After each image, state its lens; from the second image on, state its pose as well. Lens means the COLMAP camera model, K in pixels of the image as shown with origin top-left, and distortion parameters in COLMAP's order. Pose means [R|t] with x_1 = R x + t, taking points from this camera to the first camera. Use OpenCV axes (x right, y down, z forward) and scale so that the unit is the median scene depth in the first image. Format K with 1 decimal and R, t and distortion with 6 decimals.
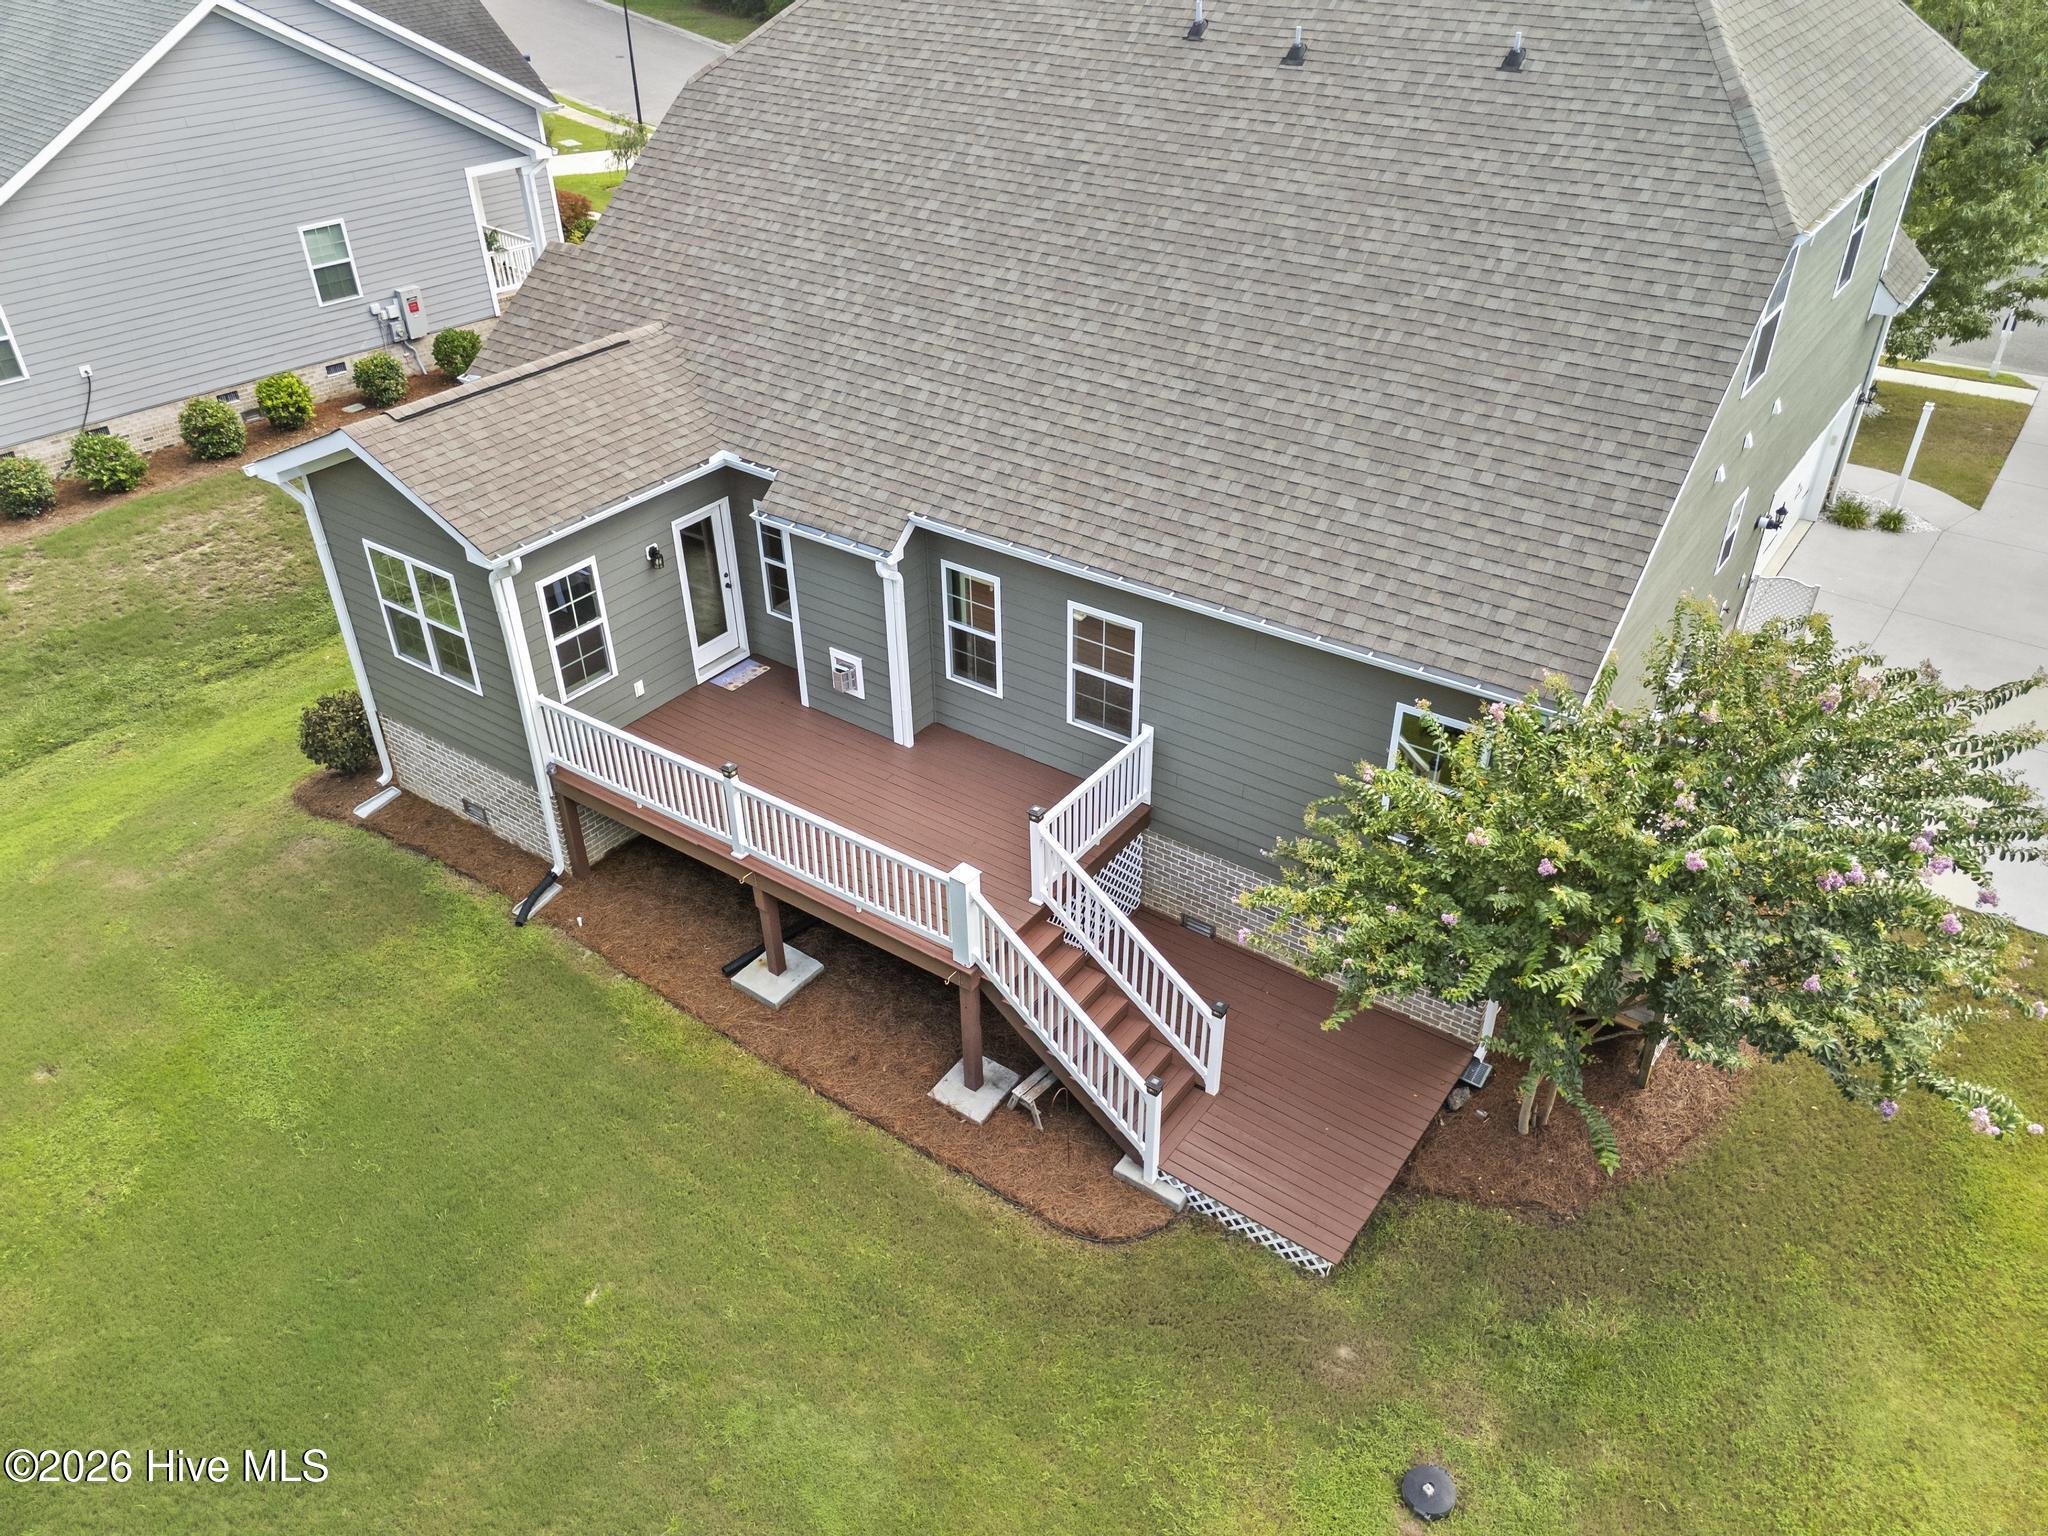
lens RADIAL K [[1500.0, 0, 1014.9], [0, 1500.0, 779.5], [0, 0, 1]] dist [0.040053, -0.028127]
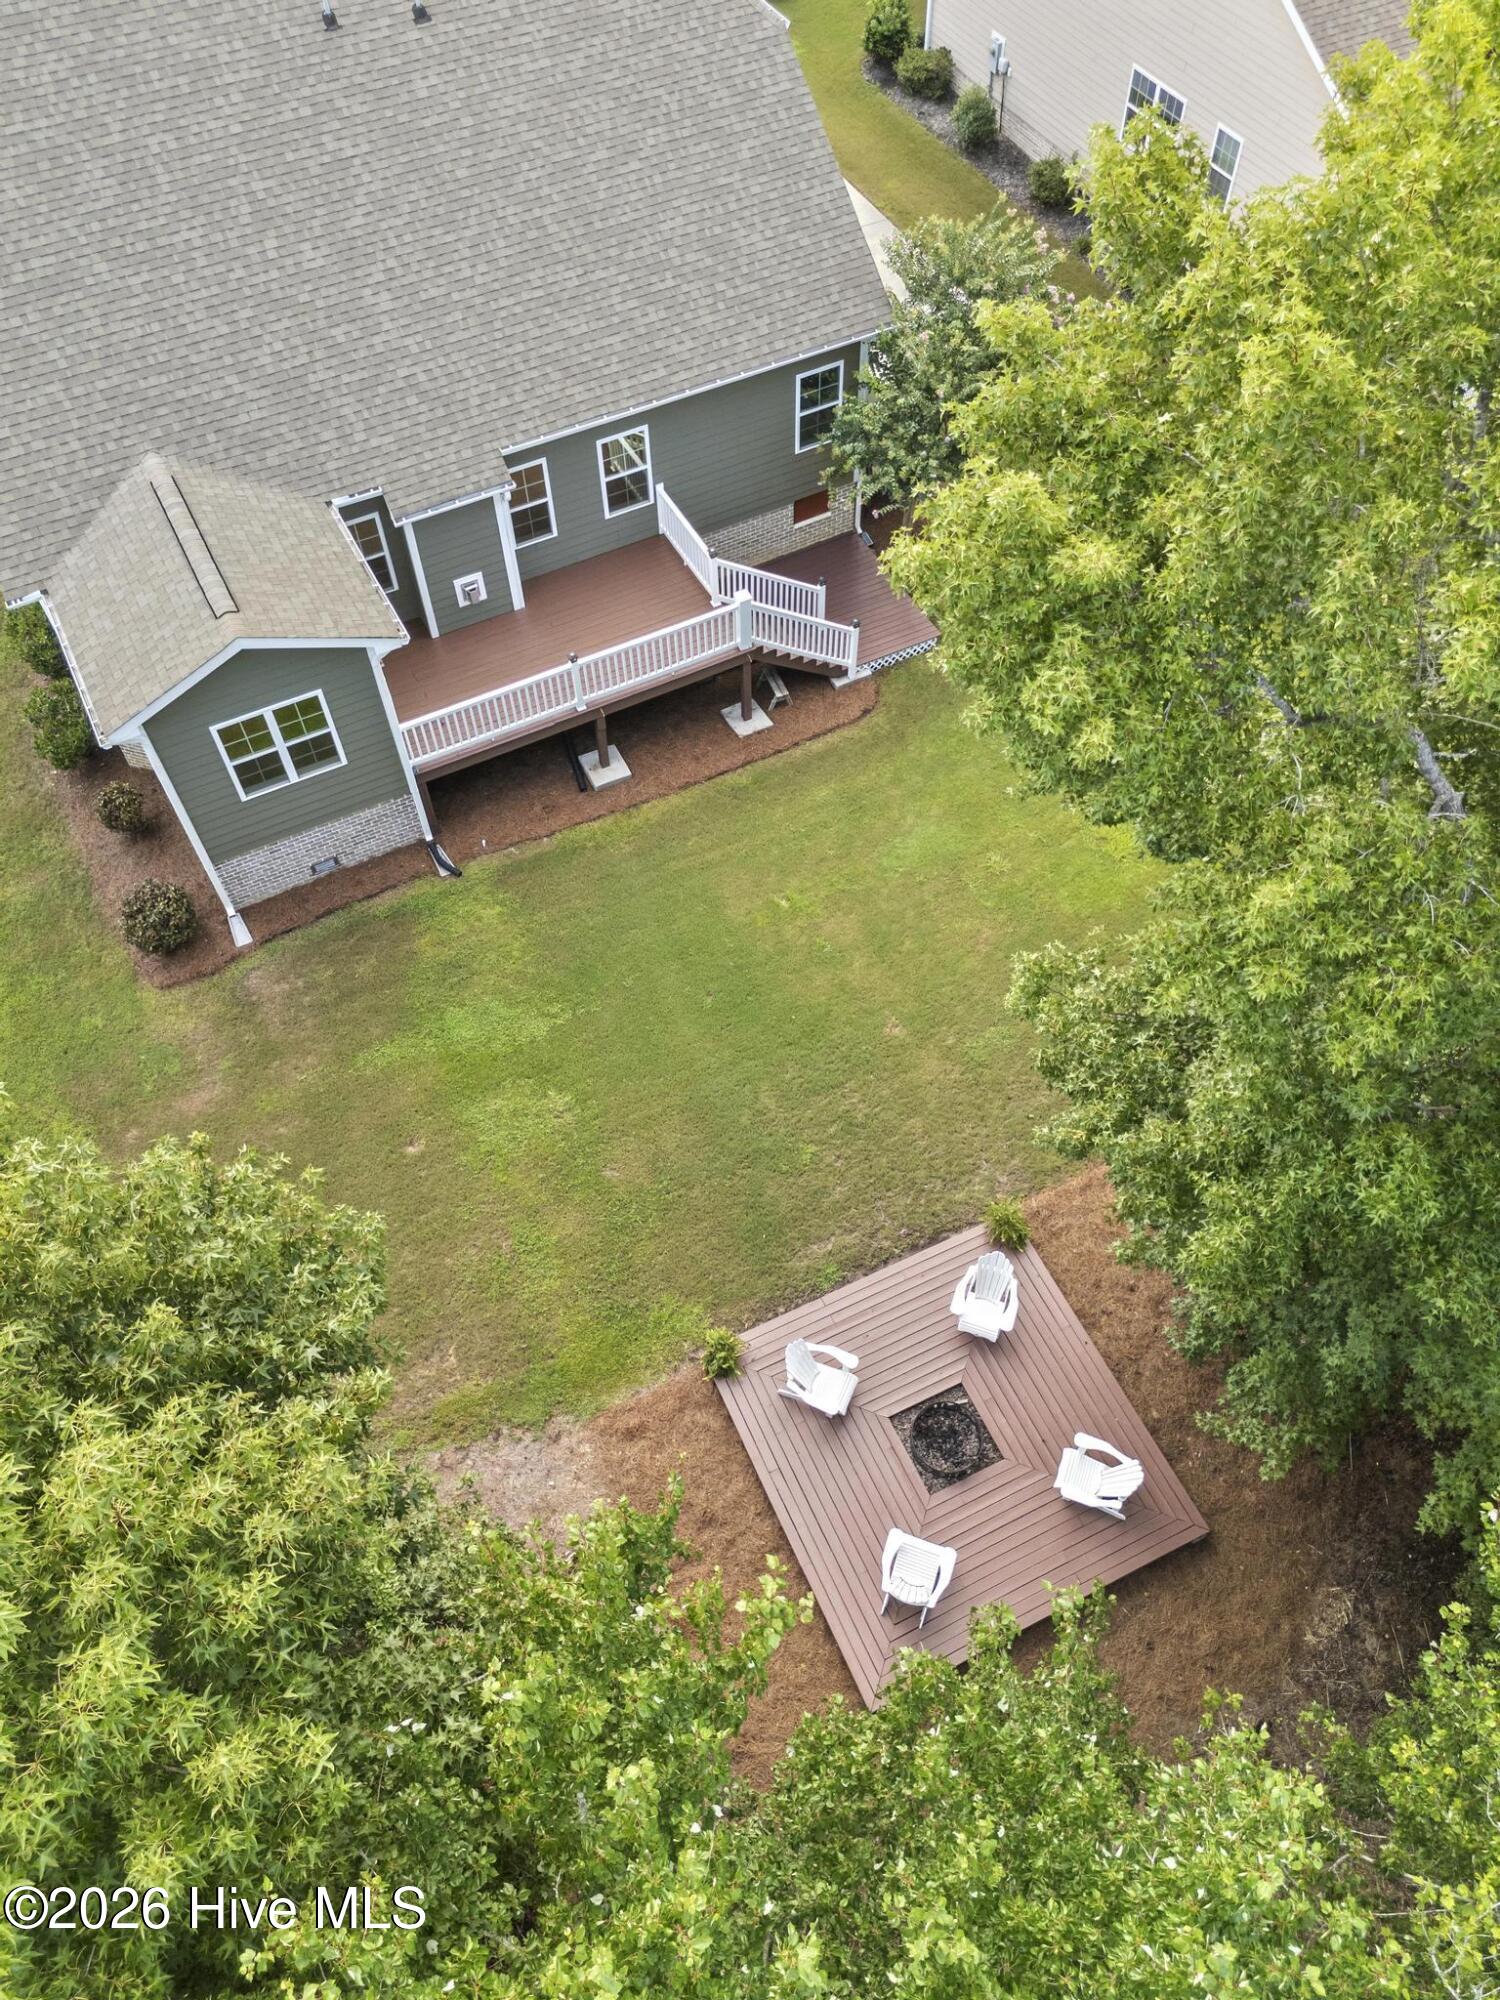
lens RADIAL K [[1464.9, 0, 759.3], [0, 1464.9, 1001.9], [0, 0, 1]] dist [0.040053, -0.028127]
pose [[0.454655, -0.739037, 0.497104, -1.023035], [0.511421, 0.673565, 0.533629, -0.434755], [-0.729203, 0.011613, 0.684199, -0.150933]]
